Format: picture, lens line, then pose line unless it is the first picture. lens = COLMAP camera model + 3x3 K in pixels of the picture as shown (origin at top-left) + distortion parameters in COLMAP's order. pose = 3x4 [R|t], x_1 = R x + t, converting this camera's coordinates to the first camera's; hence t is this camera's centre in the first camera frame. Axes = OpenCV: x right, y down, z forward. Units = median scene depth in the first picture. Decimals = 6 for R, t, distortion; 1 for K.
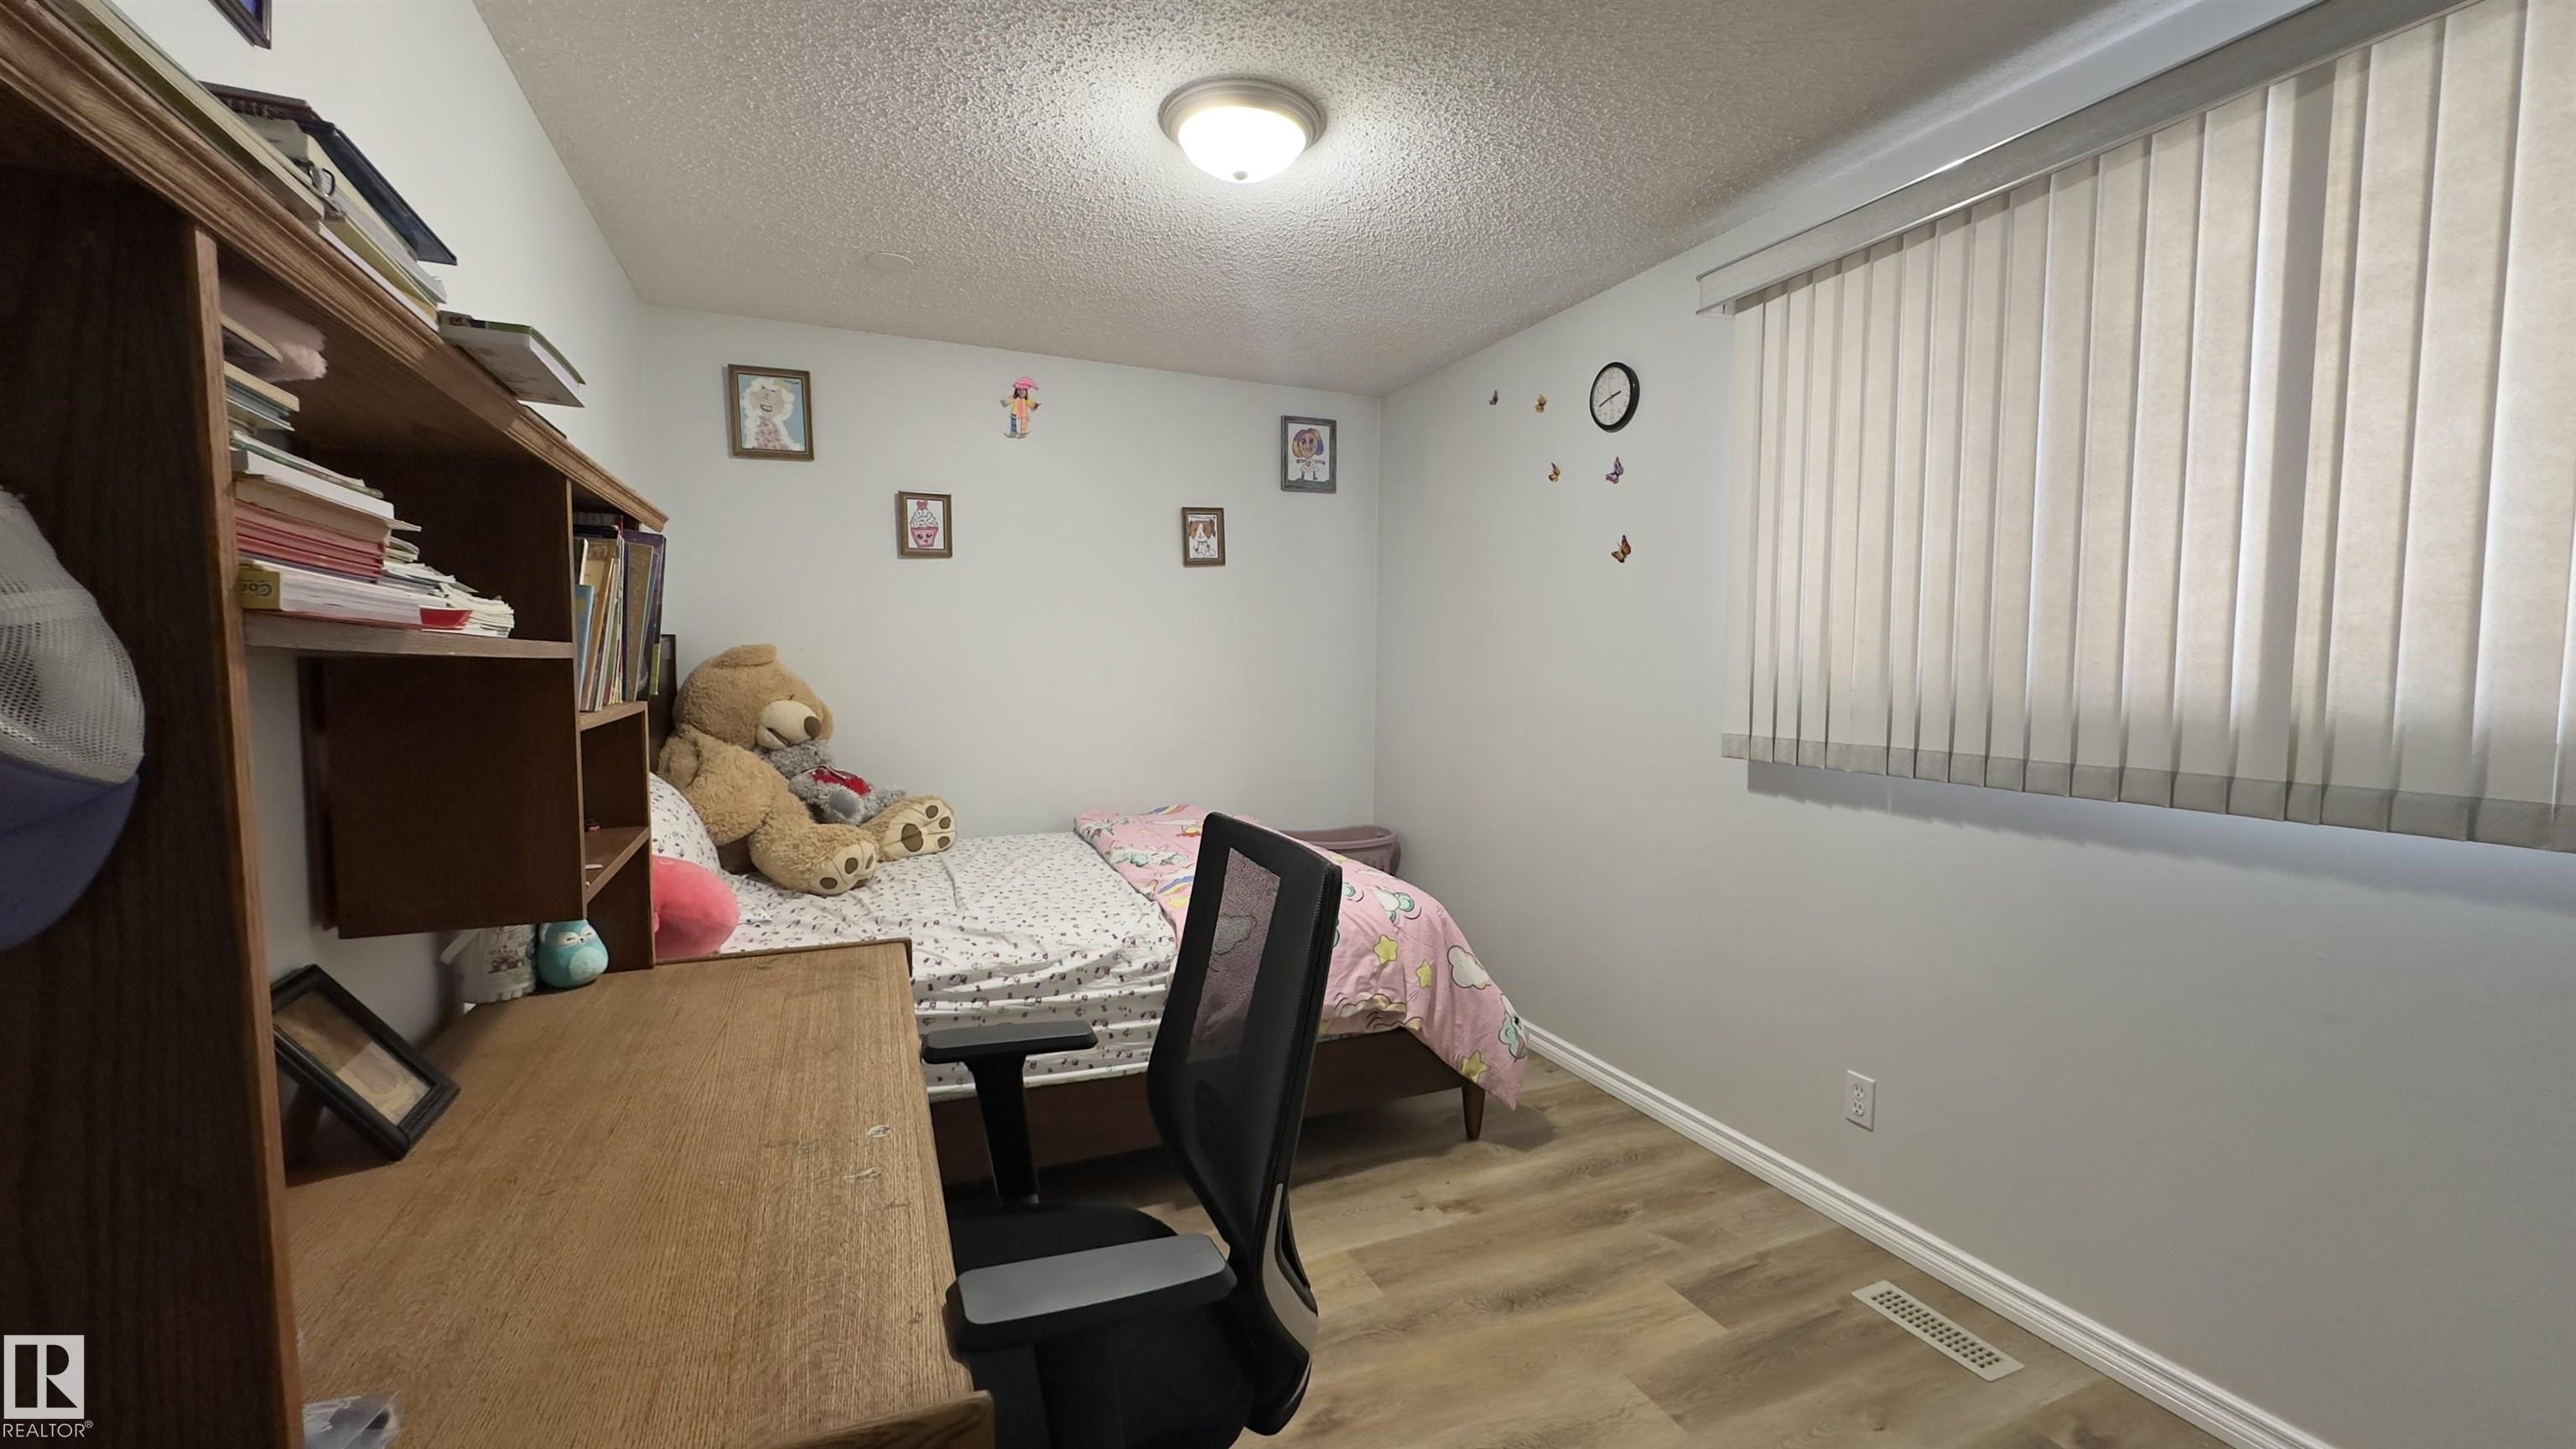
lens RADIAL K [[1029.7, 0, 1286.4], [0, 1029.7, 734.0], [0, 0, 1]] dist [-0.002160, 0.000409]
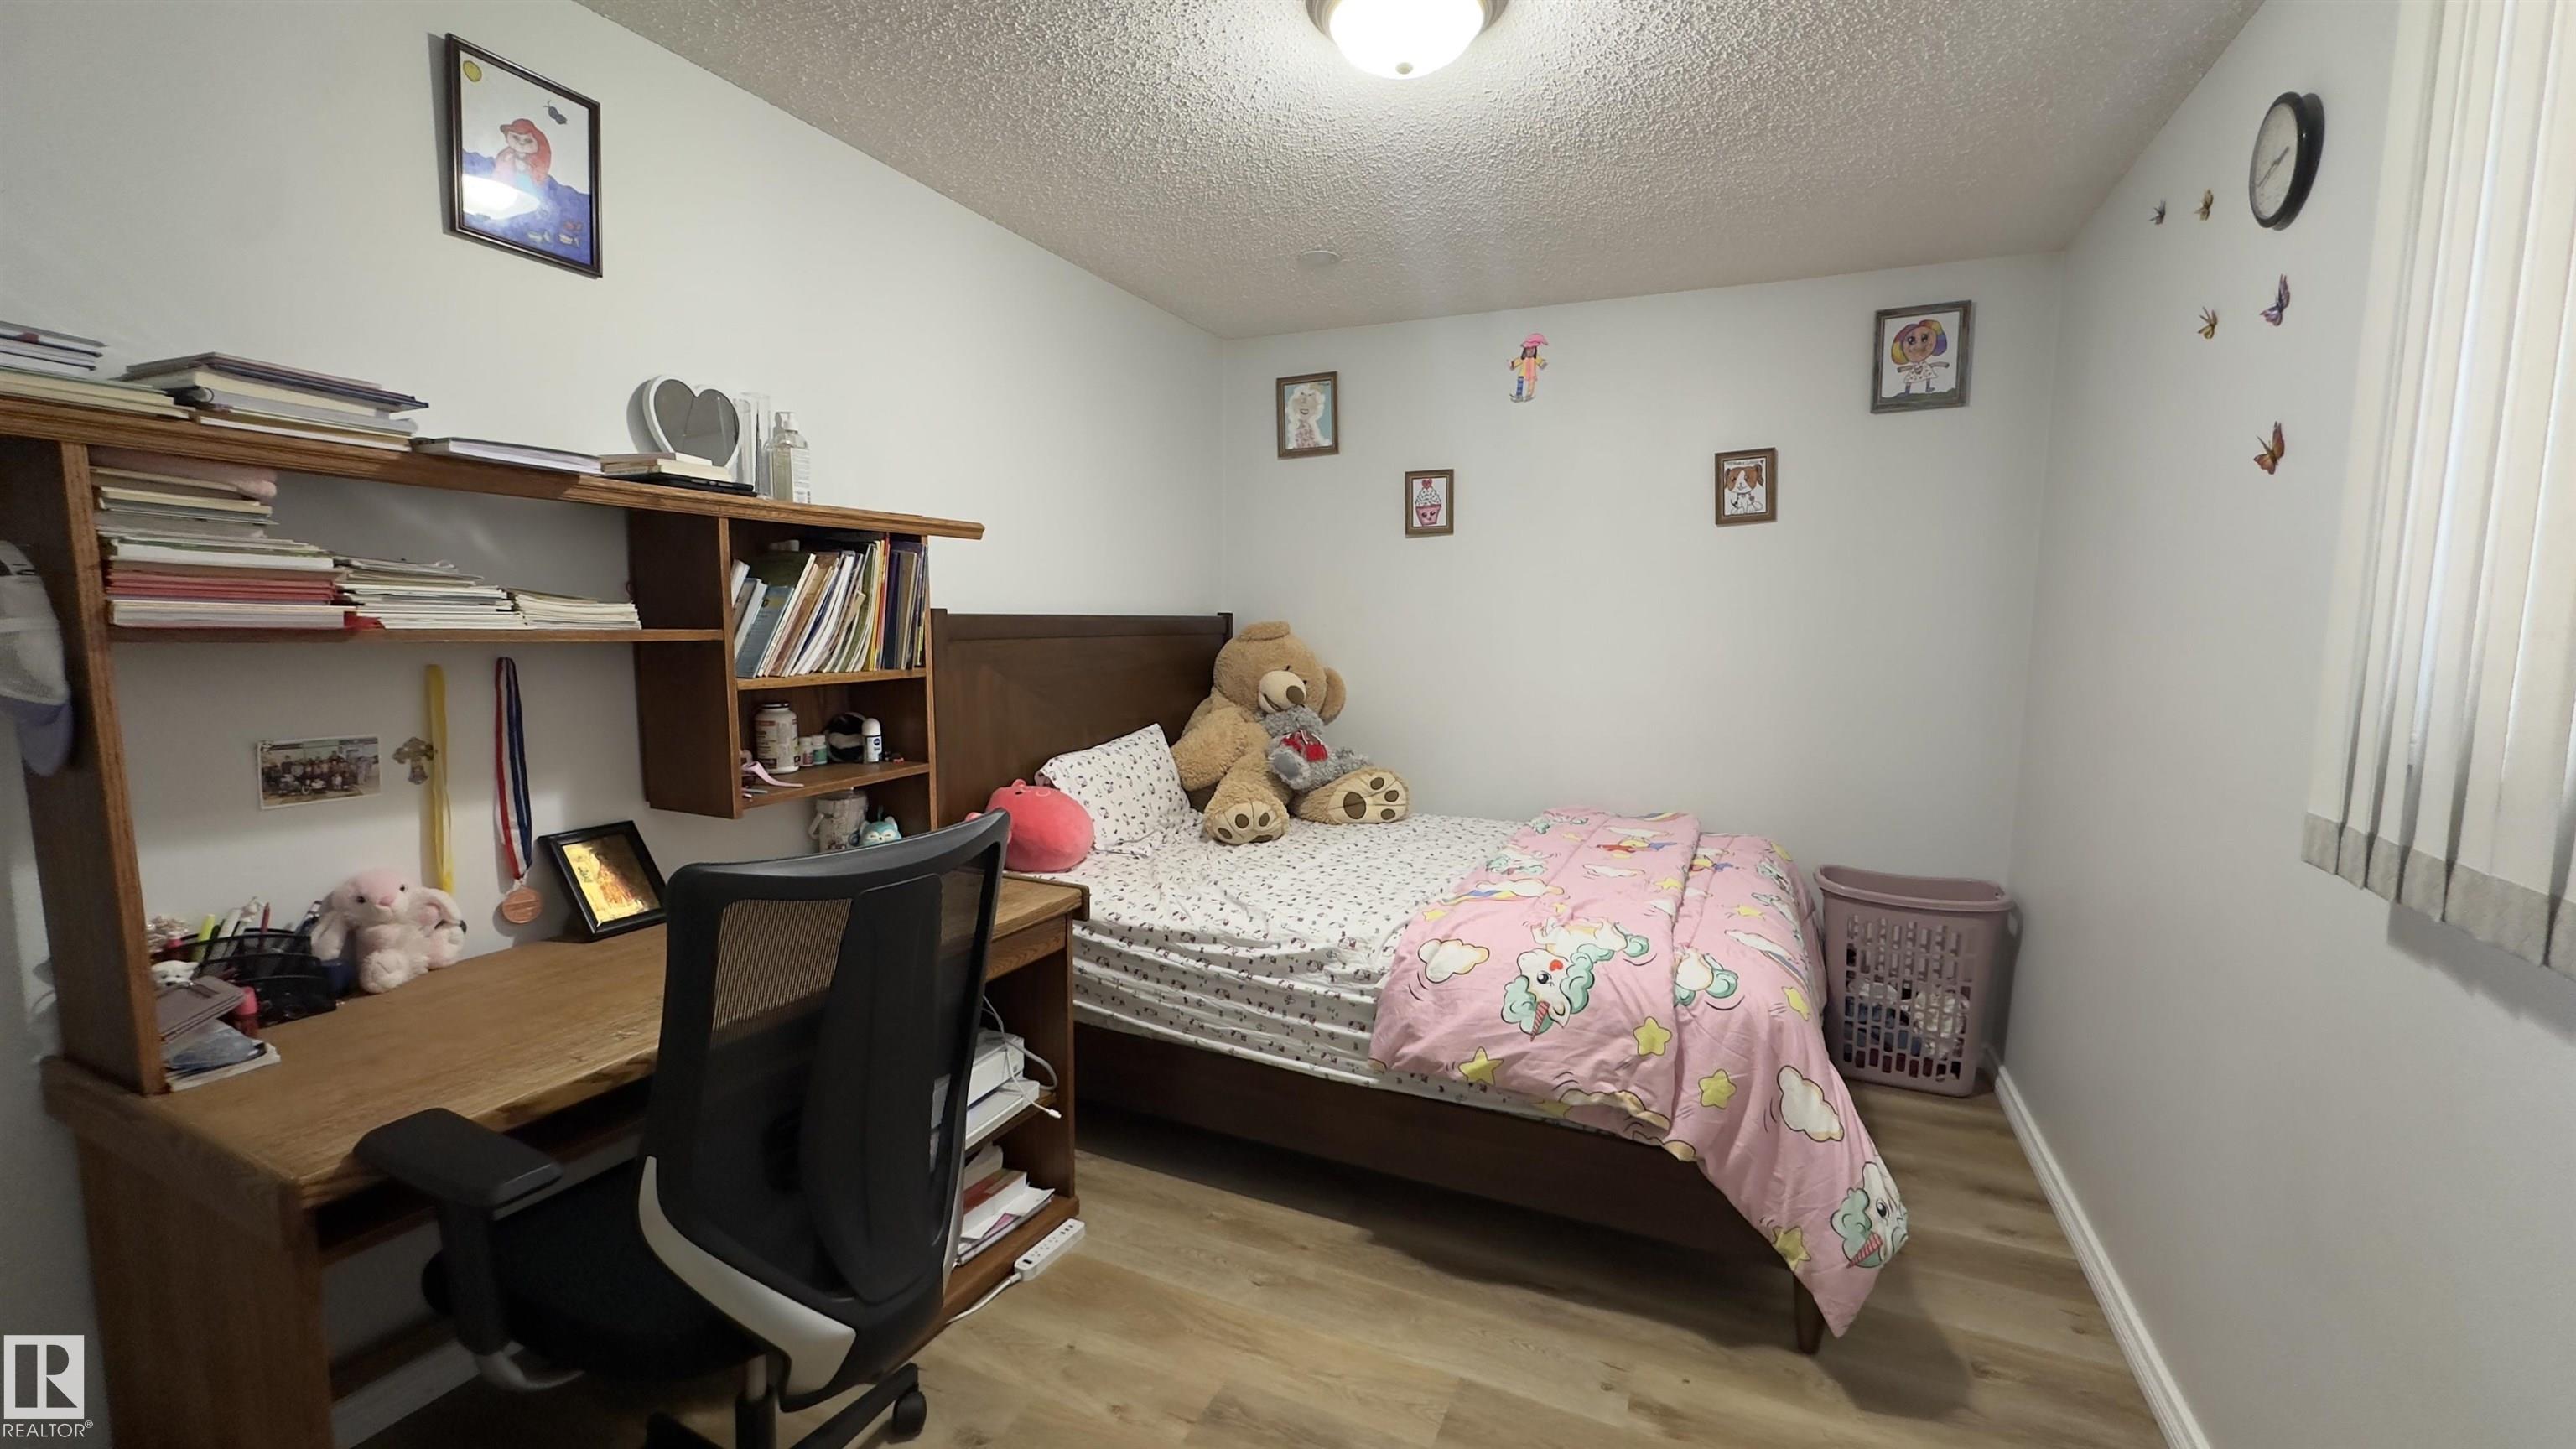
lens RADIAL K [[1029.7, 0, 1287.2], [0, 1029.7, 731.4], [0, 0, 1]] dist [-0.002160, 0.000409]
pose [[0.663202, 0.082463, -0.743884, 0.393713], [-0.061303, 0.996557, 0.055819, -0.031675], [0.745926, 0.008584, 0.665974, 0.262556]]
